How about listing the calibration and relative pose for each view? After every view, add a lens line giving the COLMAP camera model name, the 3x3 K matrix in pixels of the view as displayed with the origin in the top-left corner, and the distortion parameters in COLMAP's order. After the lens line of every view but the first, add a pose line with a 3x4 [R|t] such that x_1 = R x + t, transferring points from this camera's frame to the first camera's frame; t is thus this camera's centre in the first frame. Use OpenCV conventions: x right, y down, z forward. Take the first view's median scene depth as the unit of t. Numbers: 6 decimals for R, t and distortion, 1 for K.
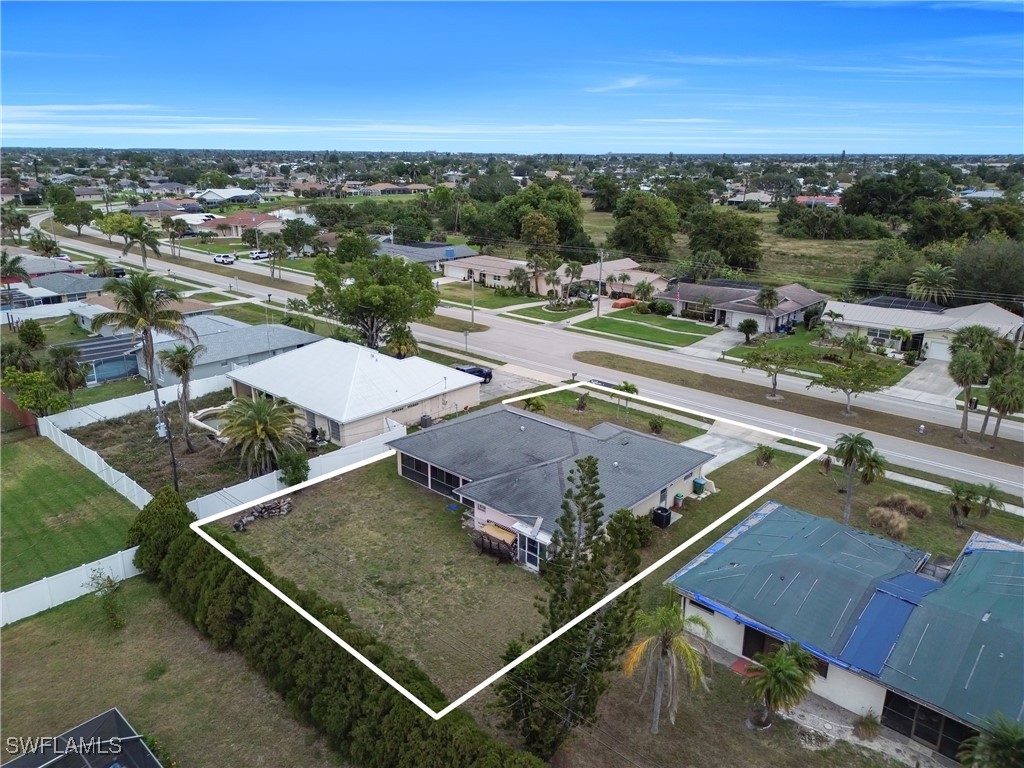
lens RADIAL K [[704.9, 0, 496.0], [0, 704.9, 378.9], [0, 0, 1]] dist [0.032810, -0.000897]
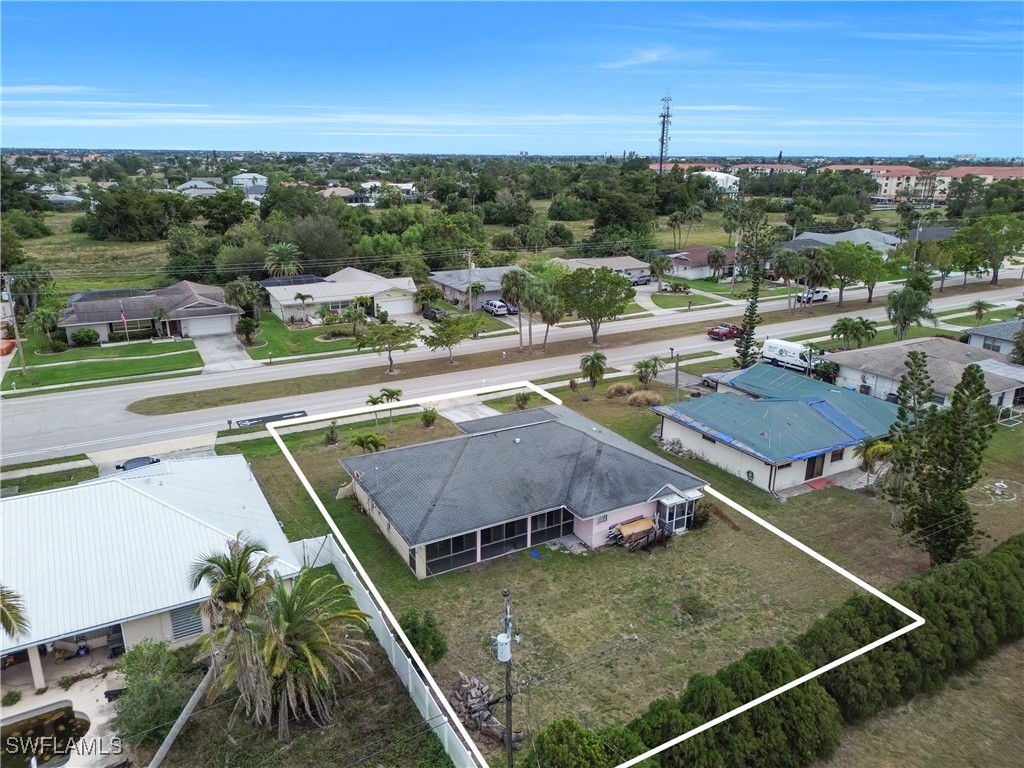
lens RADIAL K [[704.9, 0, 496.0], [0, 704.9, 378.9], [0, 0, 1]] dist [0.032810, -0.000897]
pose [[0.336928, -0.295356, 0.894005, -0.573401], [0.278719, 0.938253, 0.204932, -0.155283], [-0.899330, 0.180128, 0.398445, 0.461980]]
